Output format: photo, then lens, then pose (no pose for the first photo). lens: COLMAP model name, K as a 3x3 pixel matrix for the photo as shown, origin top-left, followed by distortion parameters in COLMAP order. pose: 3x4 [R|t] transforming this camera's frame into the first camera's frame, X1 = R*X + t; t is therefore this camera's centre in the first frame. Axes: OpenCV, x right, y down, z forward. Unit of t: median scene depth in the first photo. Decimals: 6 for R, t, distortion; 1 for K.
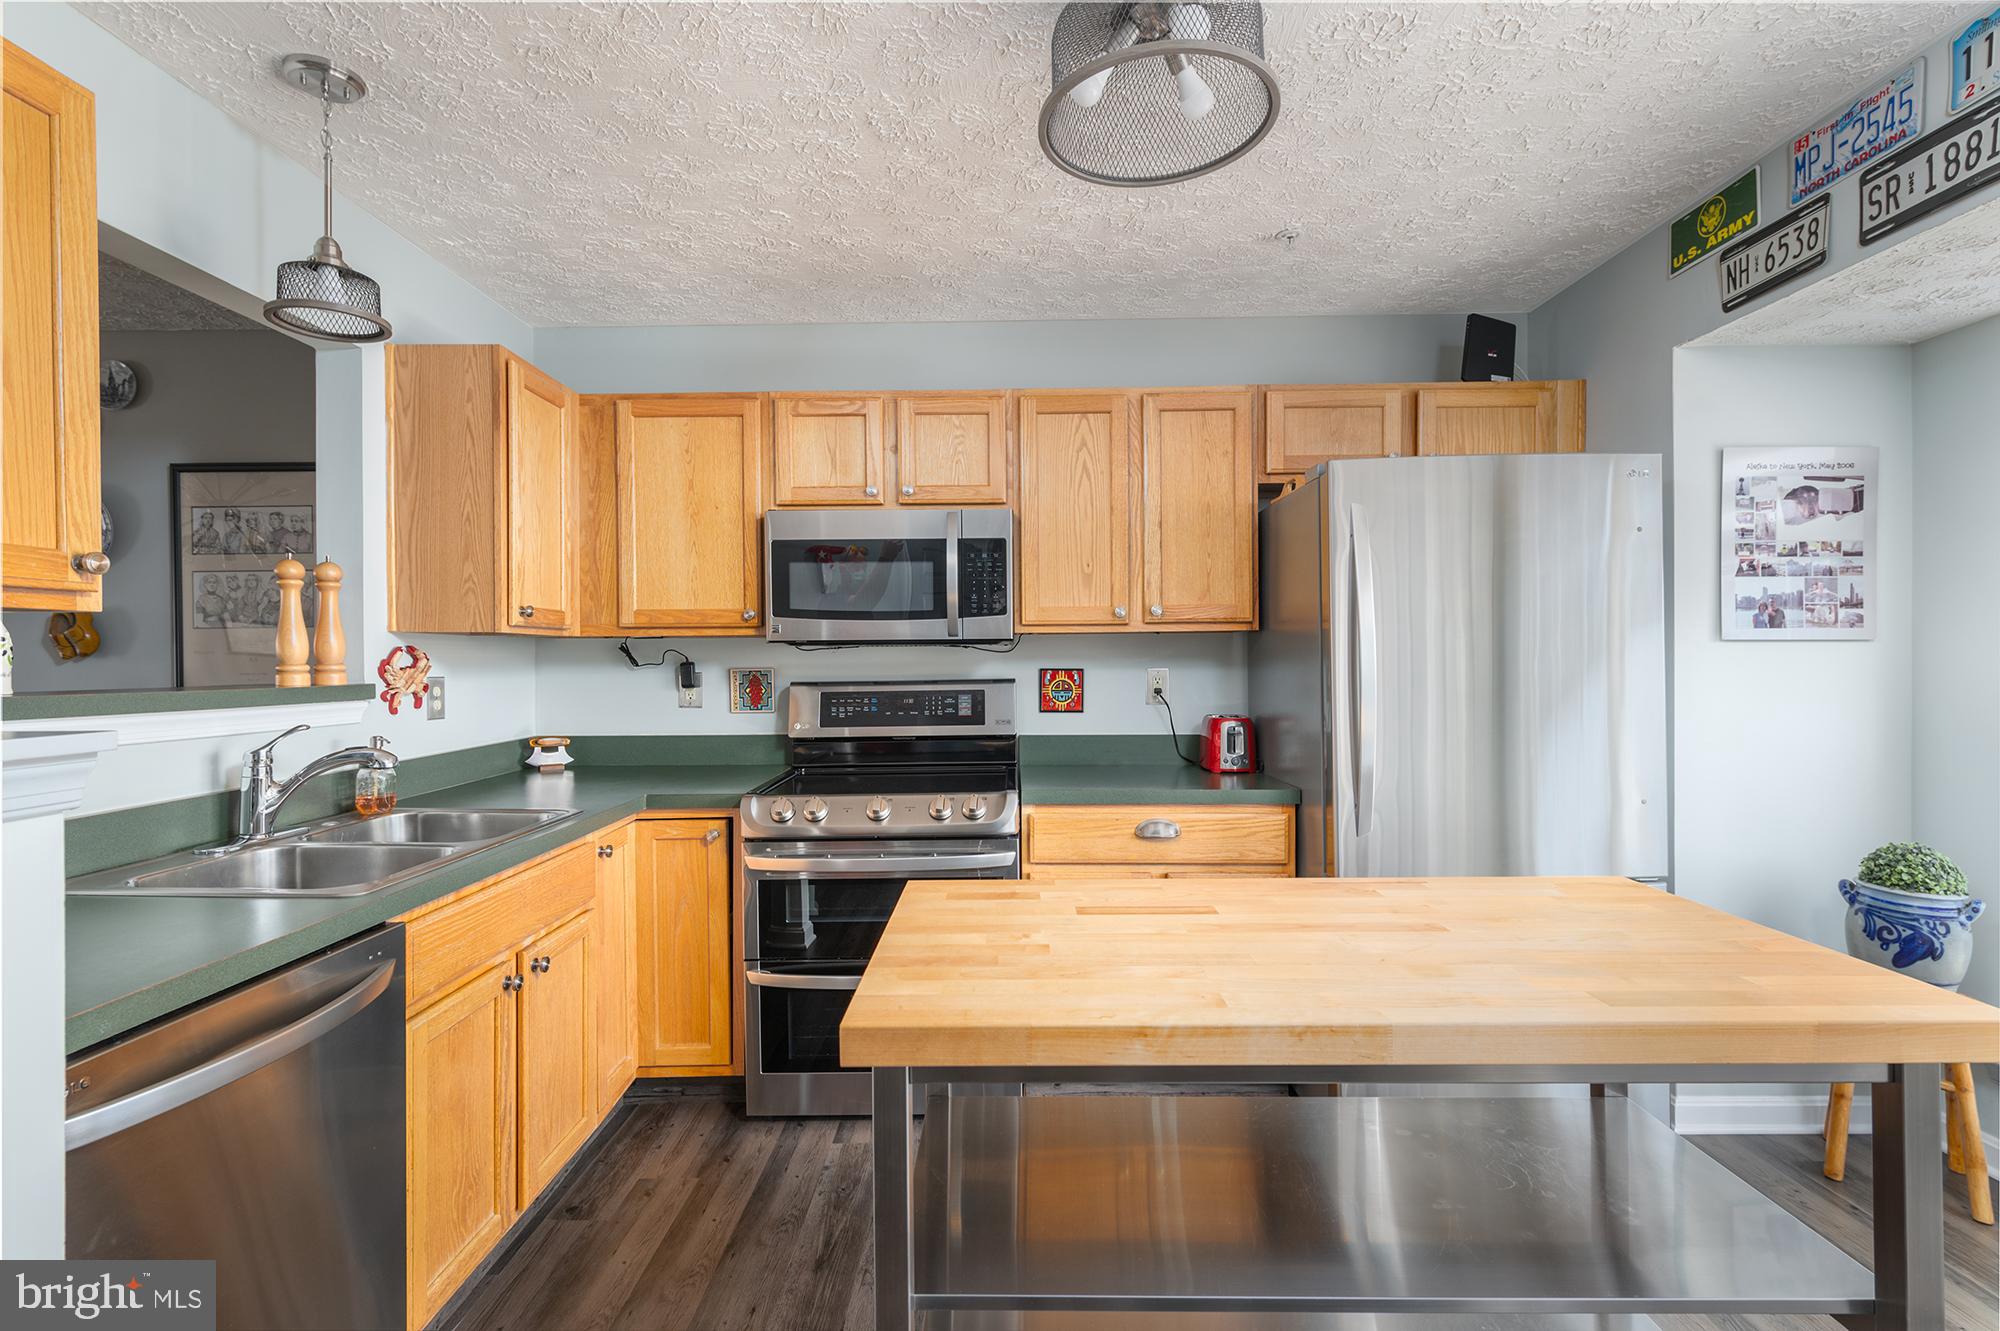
lens RADIAL K [[928.4, 0, 1000.0], [0, 928.4, 665.5], [0, 0, 1]] dist [0.002136, 0.000394]
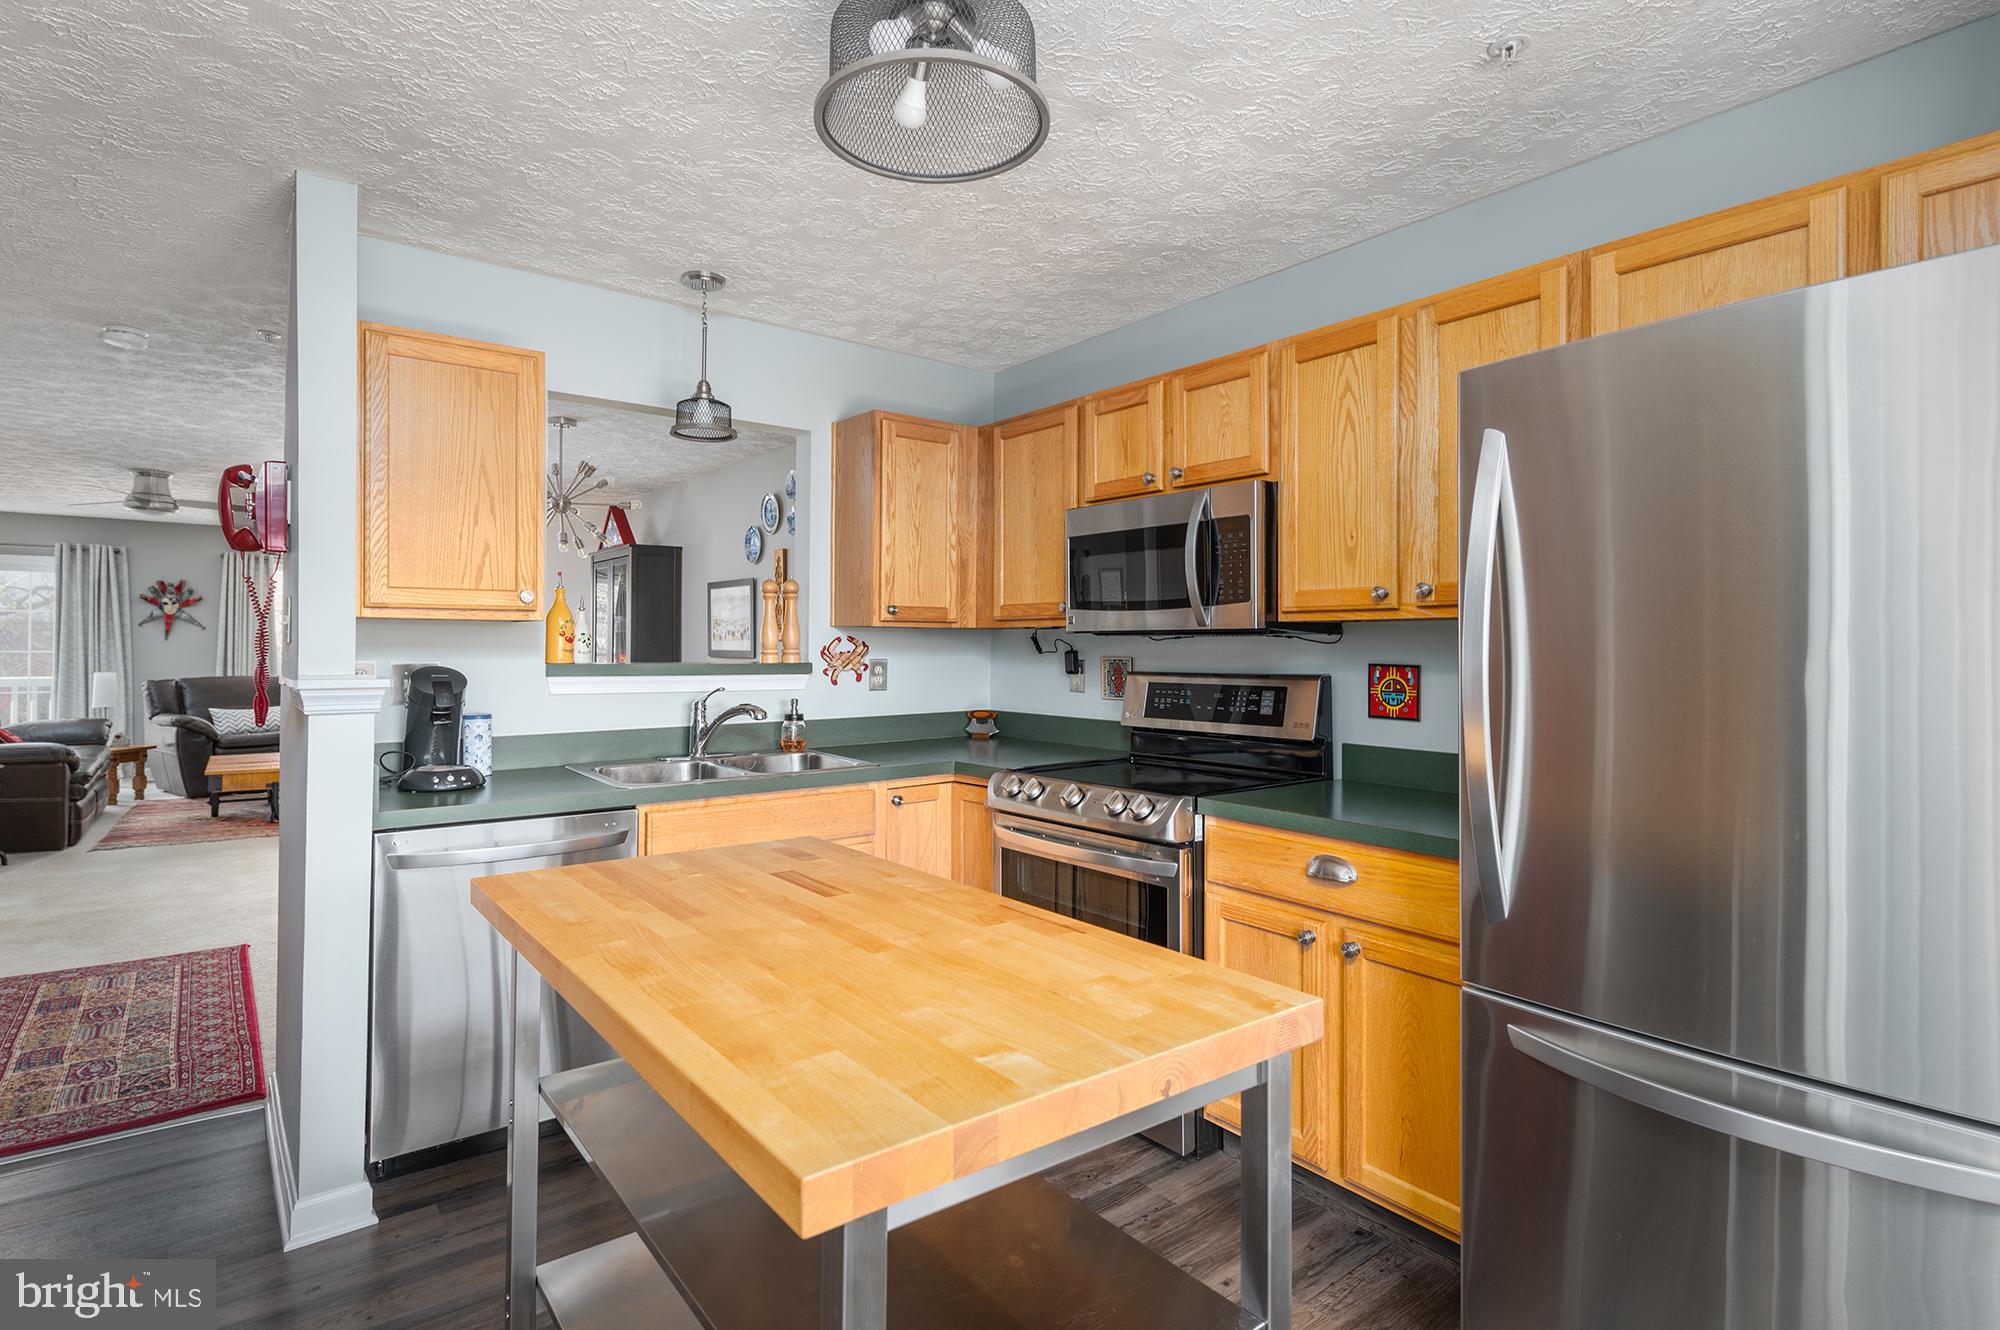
lens RADIAL K [[1011.0, 0, 981.5], [0, 1011.0, 641.7], [0, 0, 1]] dist [0.017872, -0.000395]
pose [[0.609102, 0.005831, -0.793070, 0.603133], [-0.012356, 0.999921, -0.002138, -0.011053], [0.792995, 0.011102, 0.609126, 0.209045]]
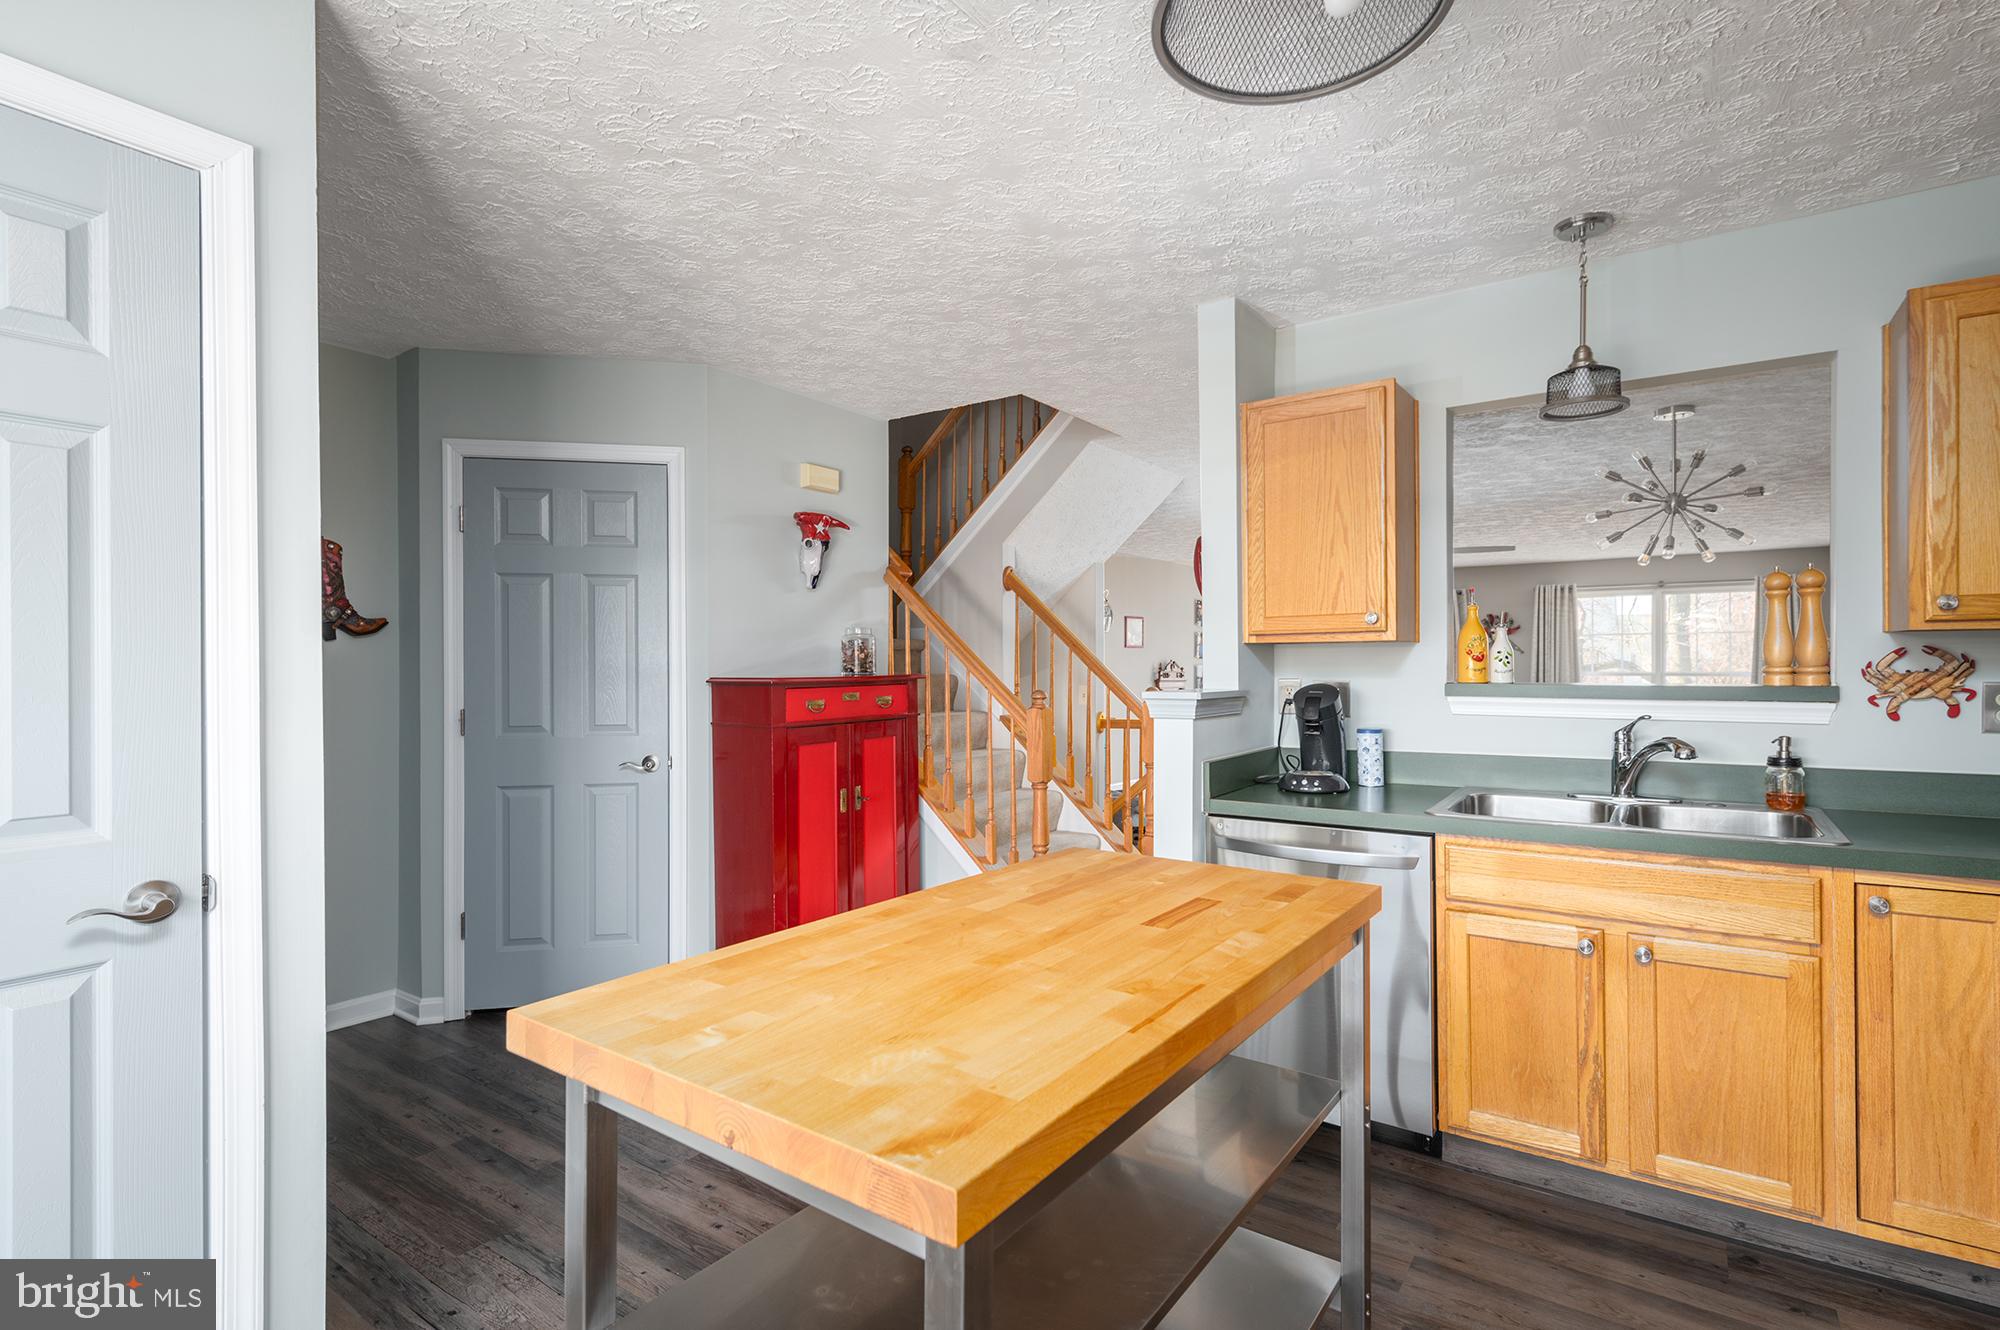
lens RADIAL K [[953.3, 0, 996.1], [0, 953.3, 669.4], [0, 0, 1]] dist [0.017567, -0.008979]
pose [[-0.577676, 0.011072, -0.816191, 0.565565], [0.004703, 0.999937, 0.010236, -0.011252], [0.816253, 0.002075, -0.577692, 0.709441]]
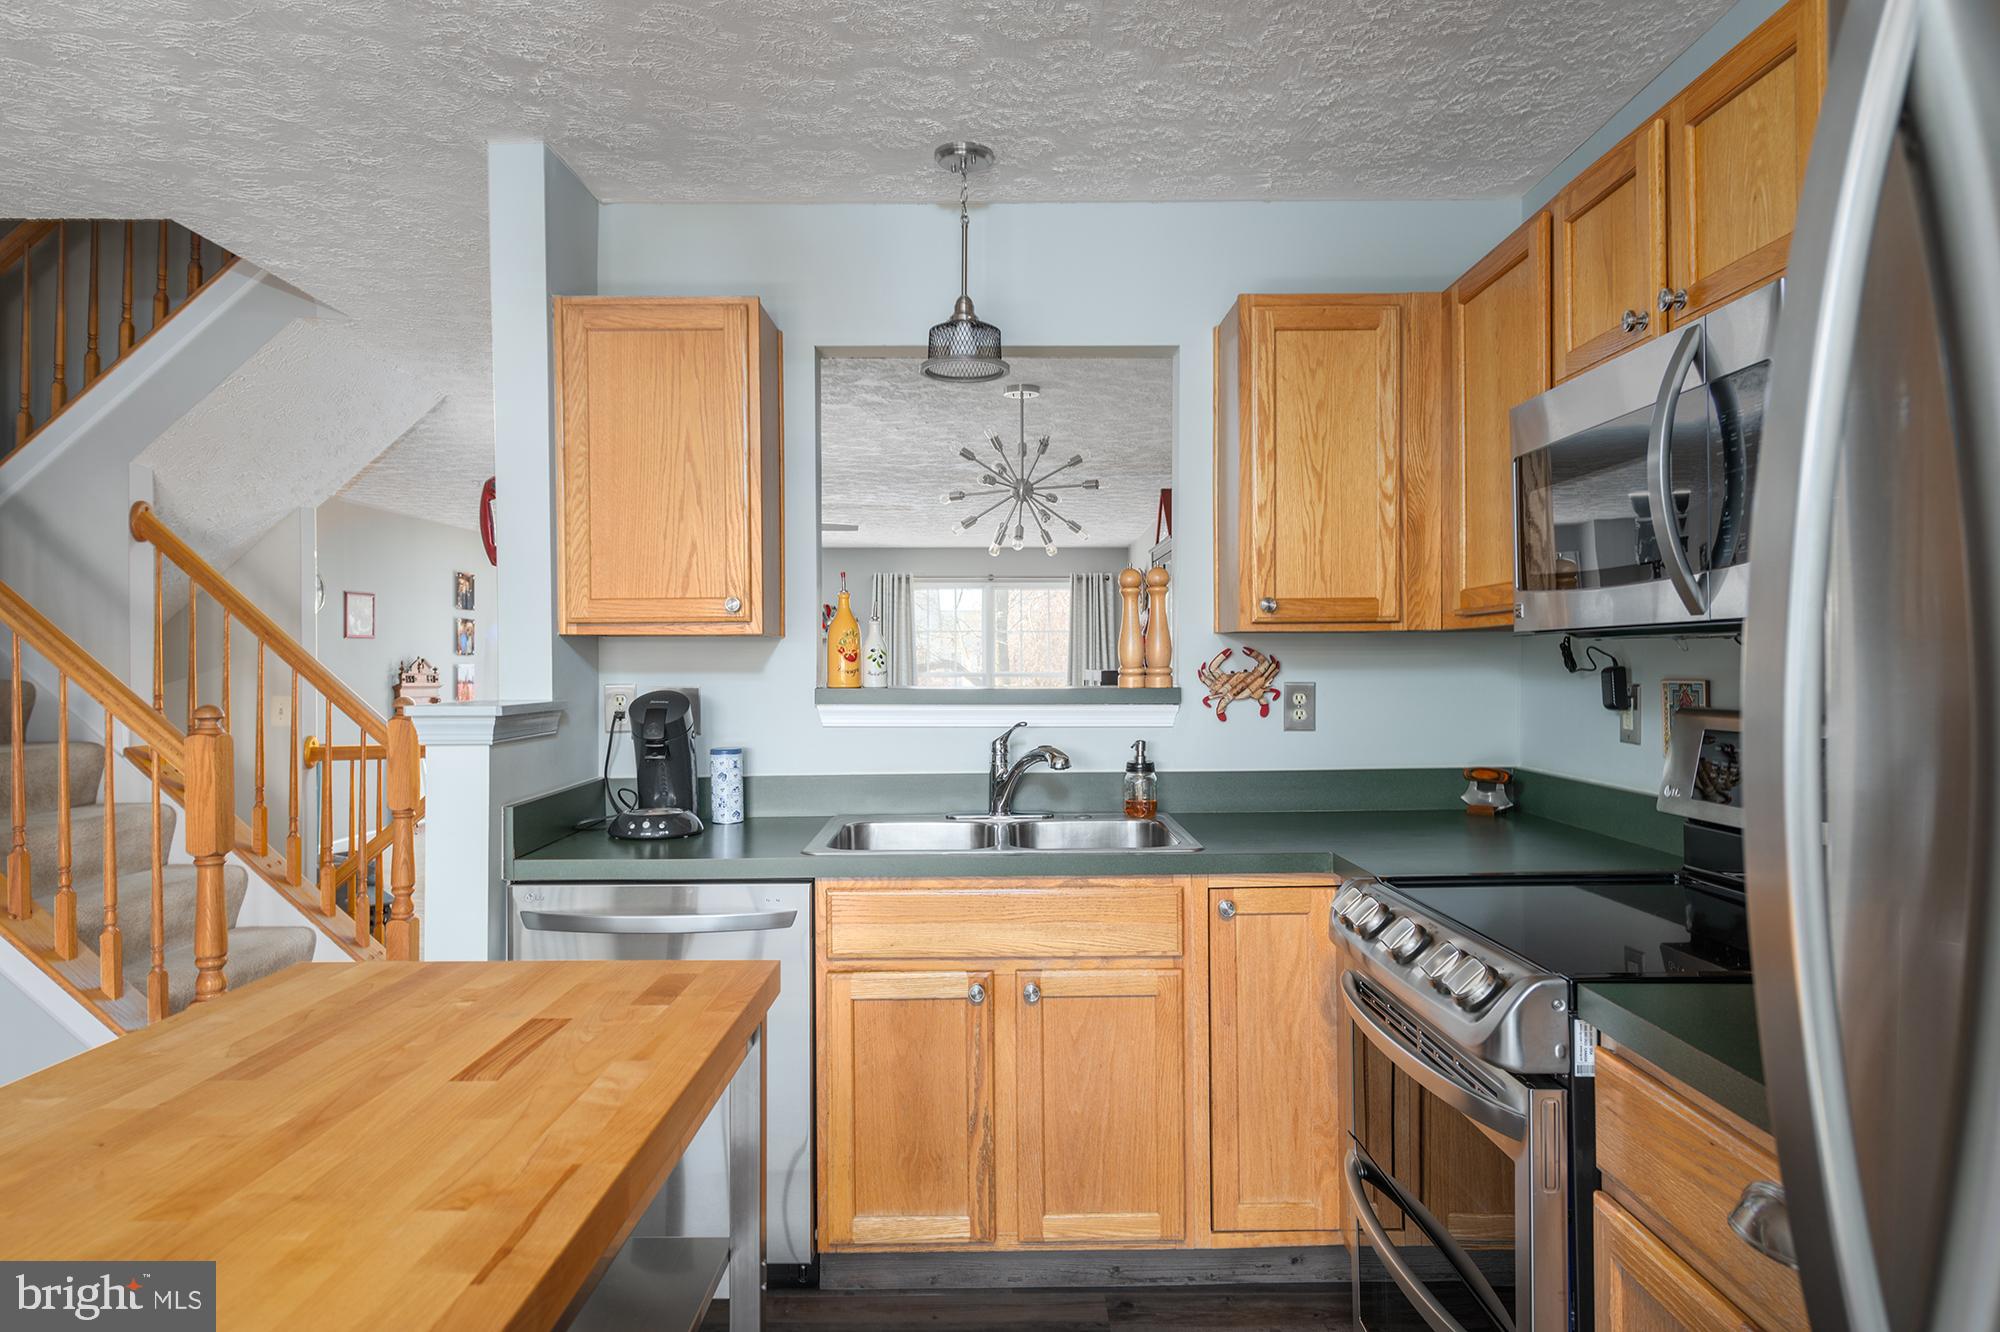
lens RADIAL K [[1246.2, 0, 990.4], [0, 1246.2, 669.1], [0, 0, 1]] dist [0.031905, -0.021900]
pose [[0.001633, 0.010980, -0.999938, 0.526046], [-0.000779, 0.999939, 0.010979, -0.012092], [0.999998, 0.000761, 0.001642, 0.659006]]
